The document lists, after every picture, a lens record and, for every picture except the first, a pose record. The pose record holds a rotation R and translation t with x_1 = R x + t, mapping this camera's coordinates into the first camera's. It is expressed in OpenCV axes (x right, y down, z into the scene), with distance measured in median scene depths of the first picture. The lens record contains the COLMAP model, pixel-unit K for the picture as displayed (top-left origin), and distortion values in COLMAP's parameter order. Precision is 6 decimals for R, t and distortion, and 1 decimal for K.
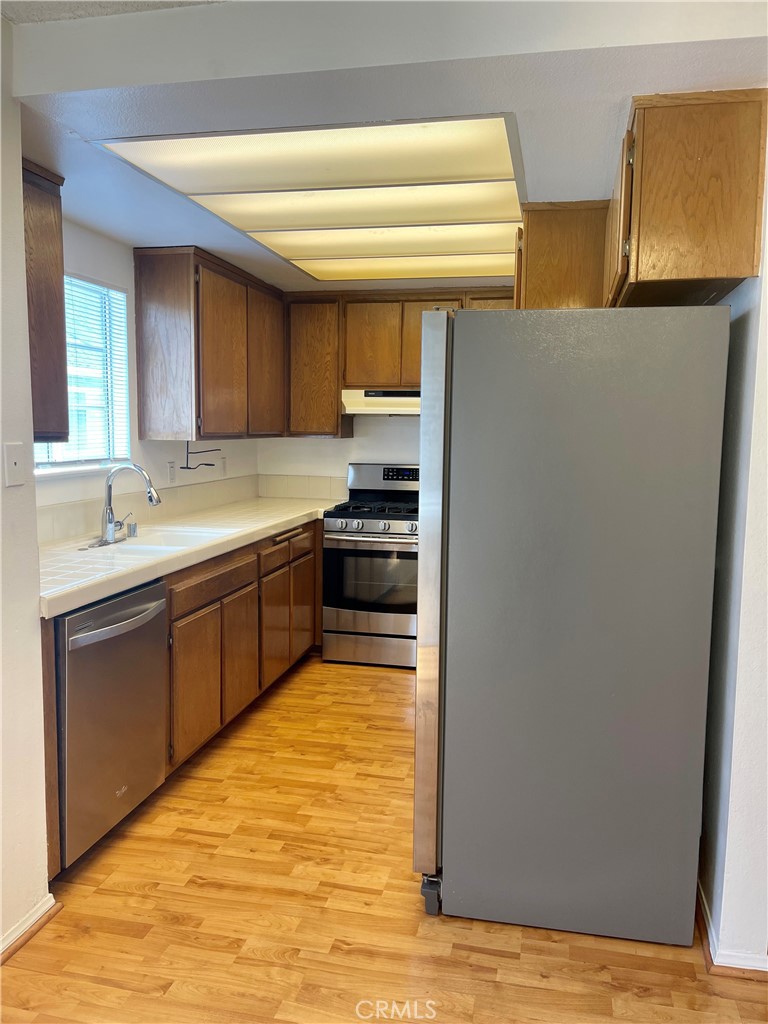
lens RADIAL K [[767.4, 0, 394.7], [0, 767.4, 494.8], [0, 0, 1]] dist [0.059205, -0.042554]
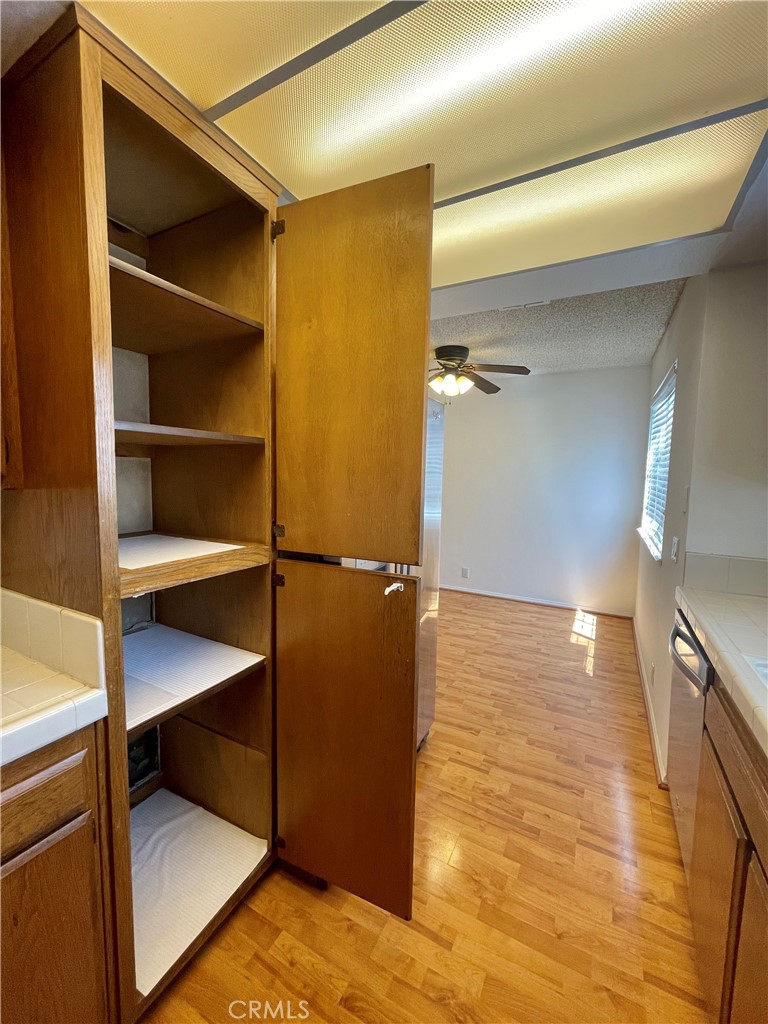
lens RADIAL K [[412.2, 0, 380.1], [0, 412.2, 506.2], [0, 0, 1]] dist [-0.000709, 0.000963]
pose [[-0.955484, -0.046444, 0.291365, -0.075174], [0.001088, 0.986971, 0.160894, -0.104842], [-0.295041, 0.154049, -0.942984, 1.261555]]
